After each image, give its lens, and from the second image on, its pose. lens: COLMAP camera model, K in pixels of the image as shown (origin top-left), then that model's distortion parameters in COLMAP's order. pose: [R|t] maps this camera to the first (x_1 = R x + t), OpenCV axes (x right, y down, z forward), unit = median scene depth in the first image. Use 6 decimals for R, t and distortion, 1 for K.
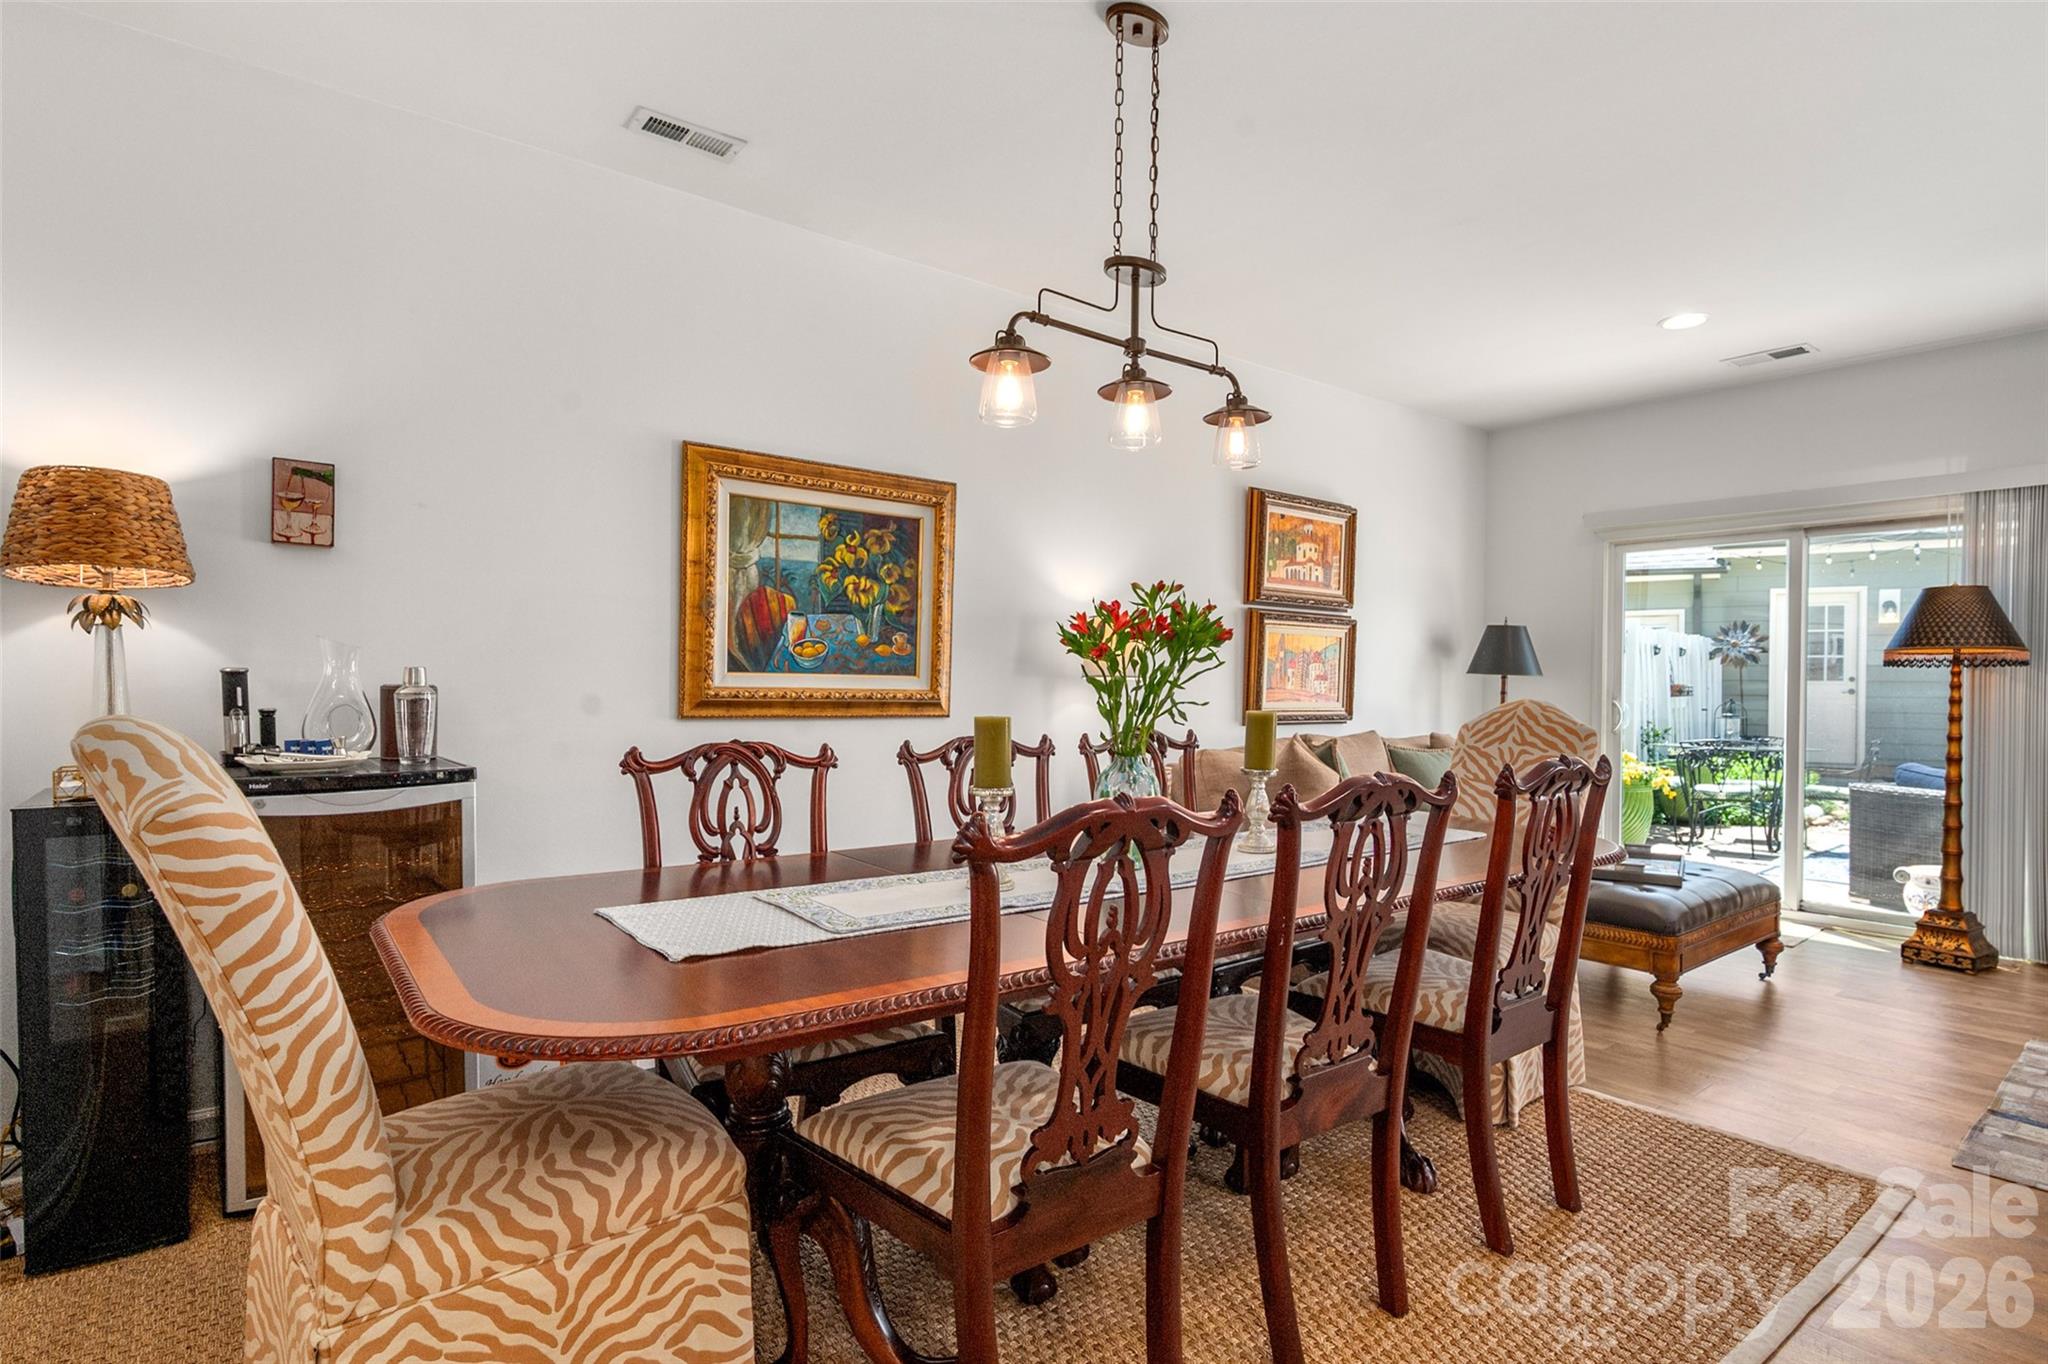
lens RADIAL K [[1066.9, 0, 1026.5], [0, 1066.9, 698.5], [0, 0, 1]] dist [-0.003066, 0.000234]
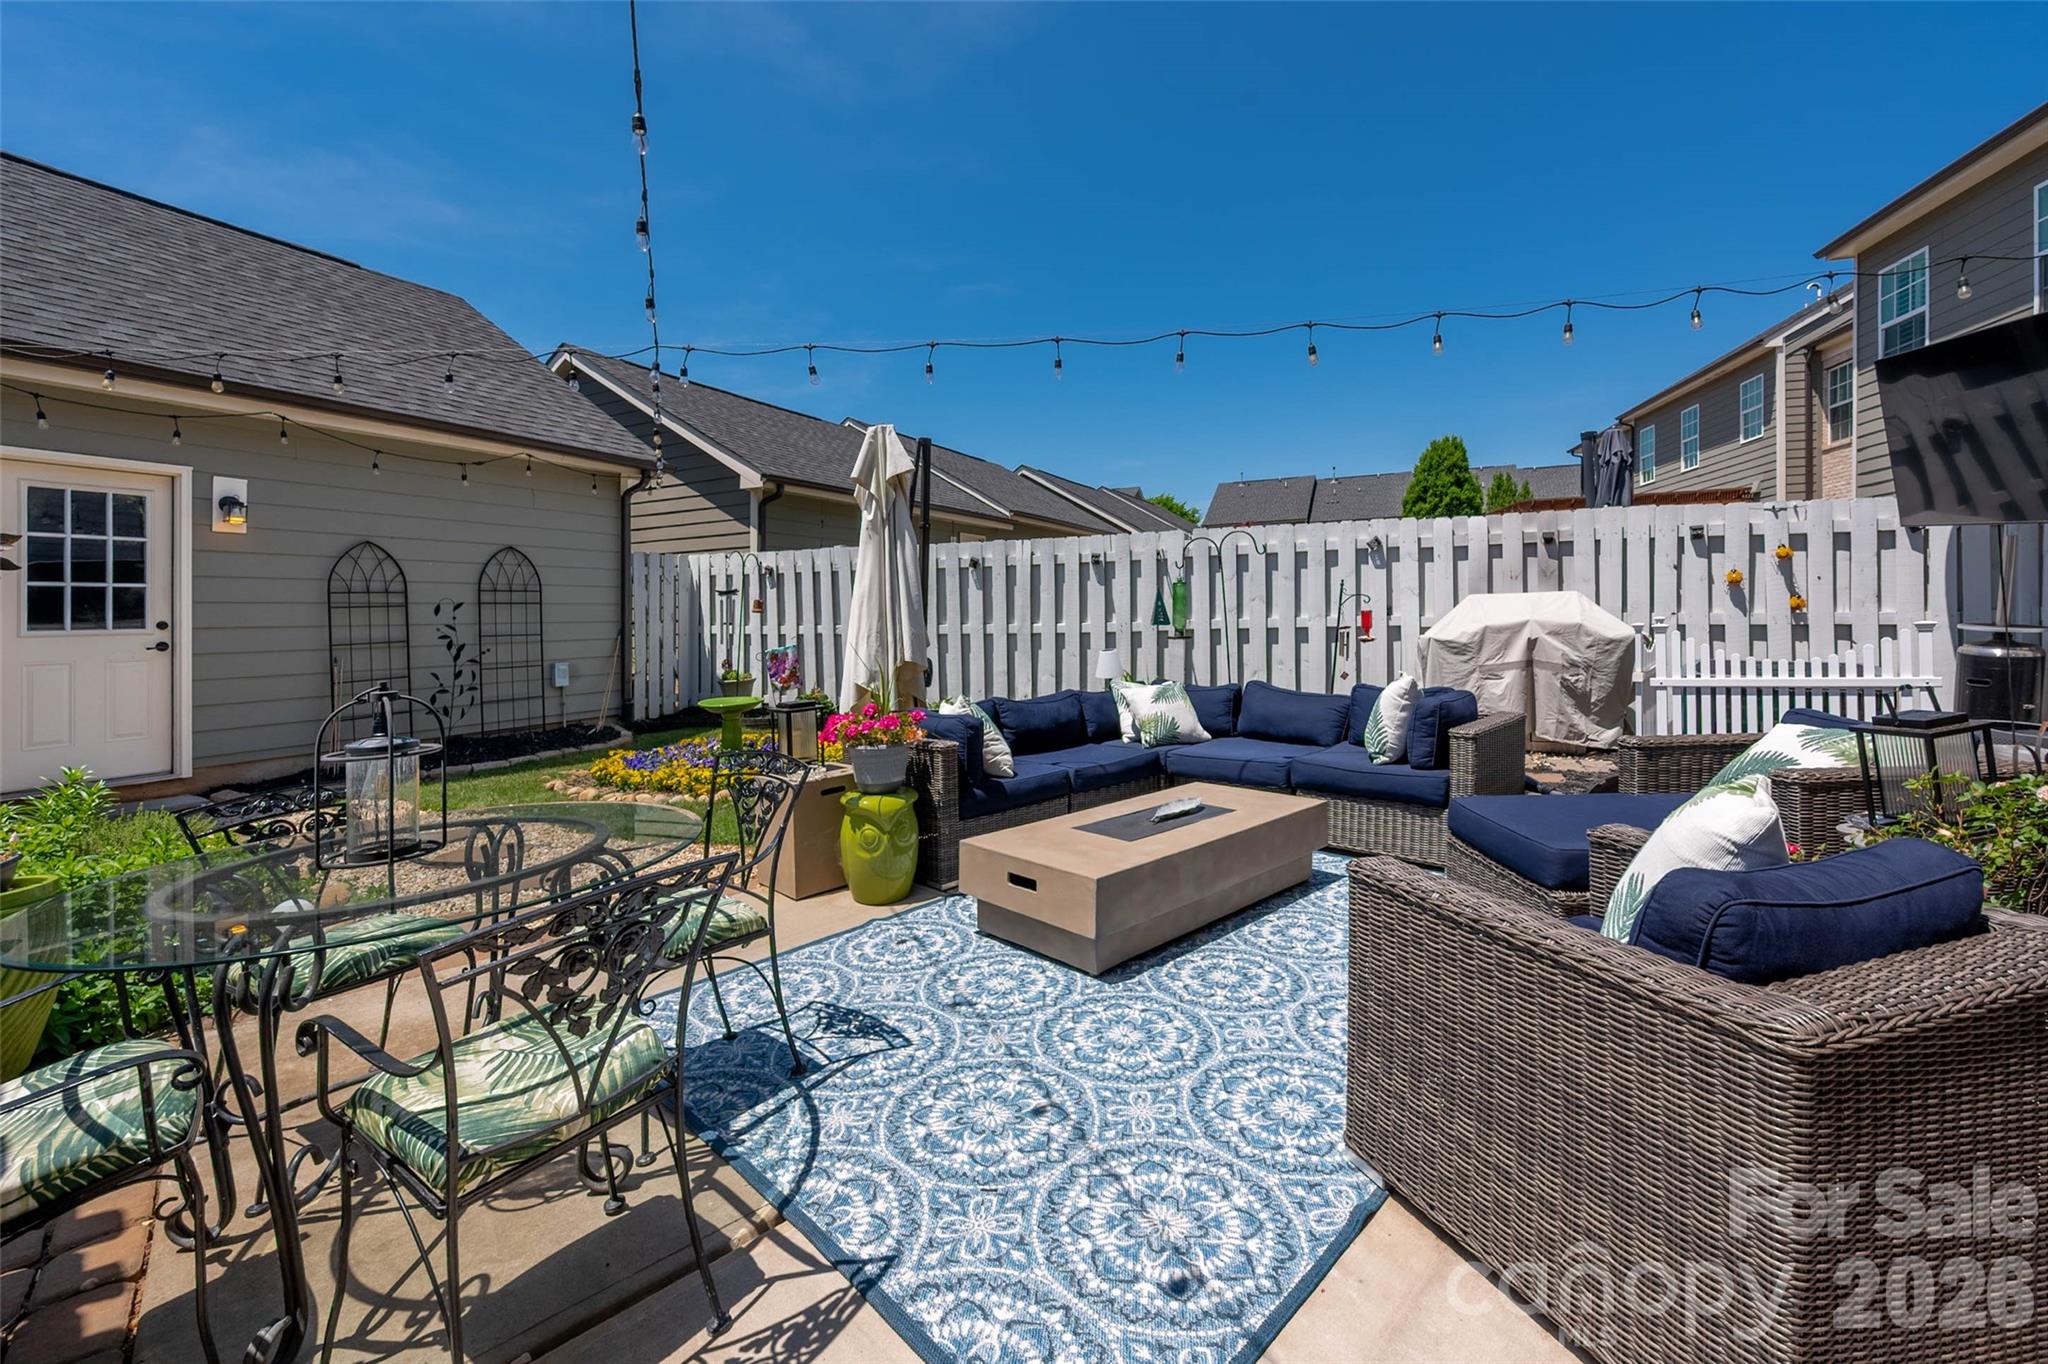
lens RADIAL K [[835.1, 0, 1026.8], [0, 835.1, 673.4], [0, 0, 1]] dist [-0.003443, 0.000393]
pose [[0.126620, -0.006139, 0.991932, 1.339893], [0.011227, 0.999926, 0.004756, 0.041528], [-0.991888, 0.010534, 0.126680, 1.654755]]
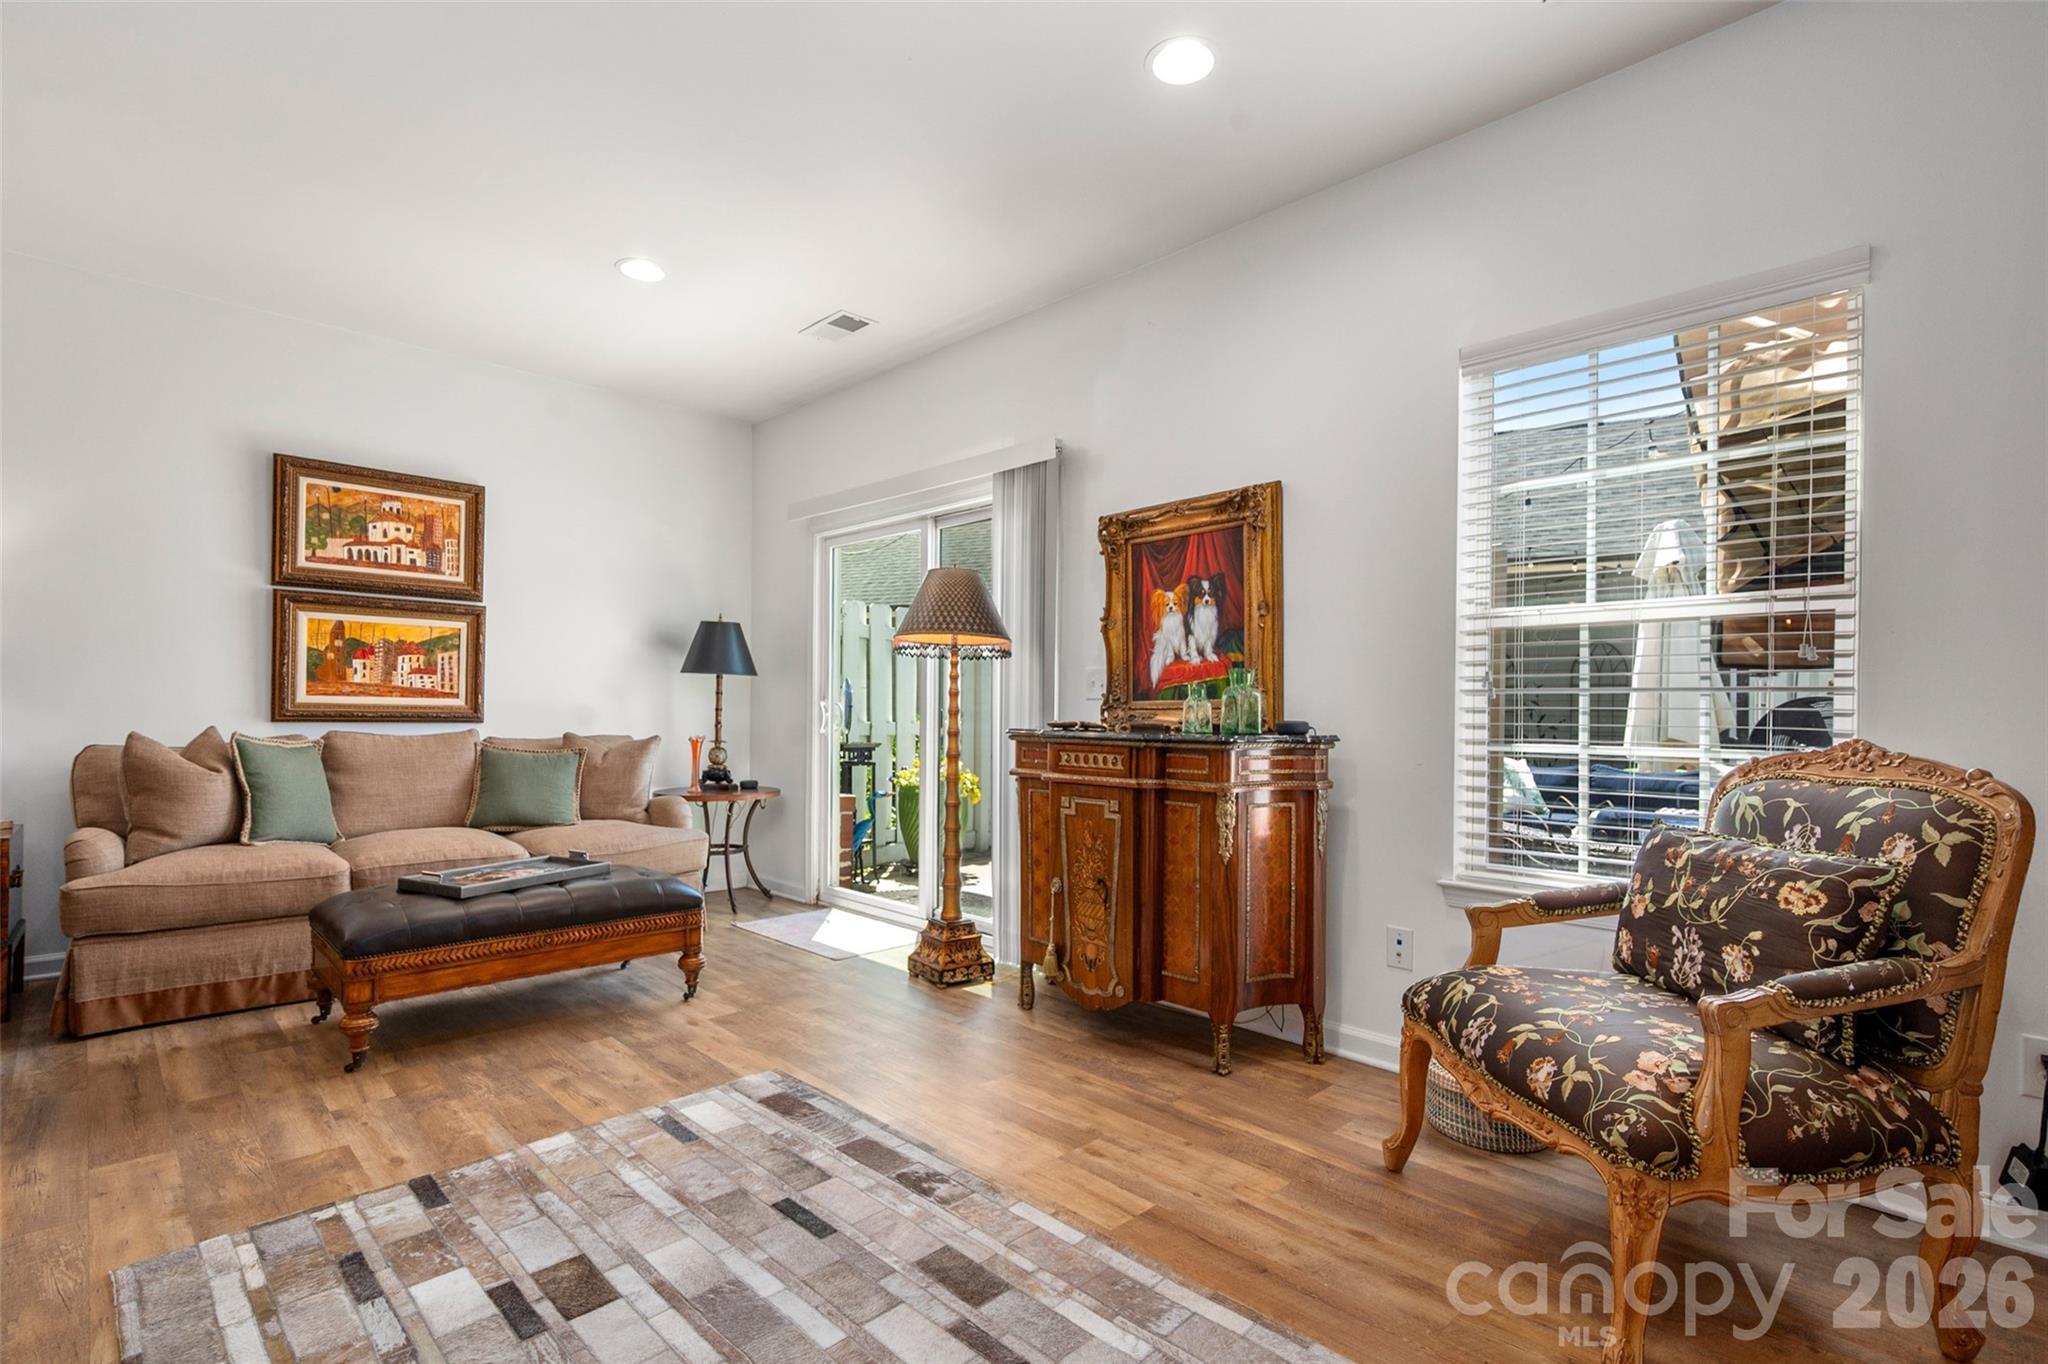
lens RADIAL K [[968.4, 0, 1042.3], [0, 968.4, 715.0], [0, 0, 1]] dist [0.003014, -0.000952]
pose [[0.995295, 0.003982, 0.096807, 1.148868], [-0.003020, 0.999945, -0.010084, 0.039193], [-0.096842, 0.009744, 0.995252, 0.198567]]
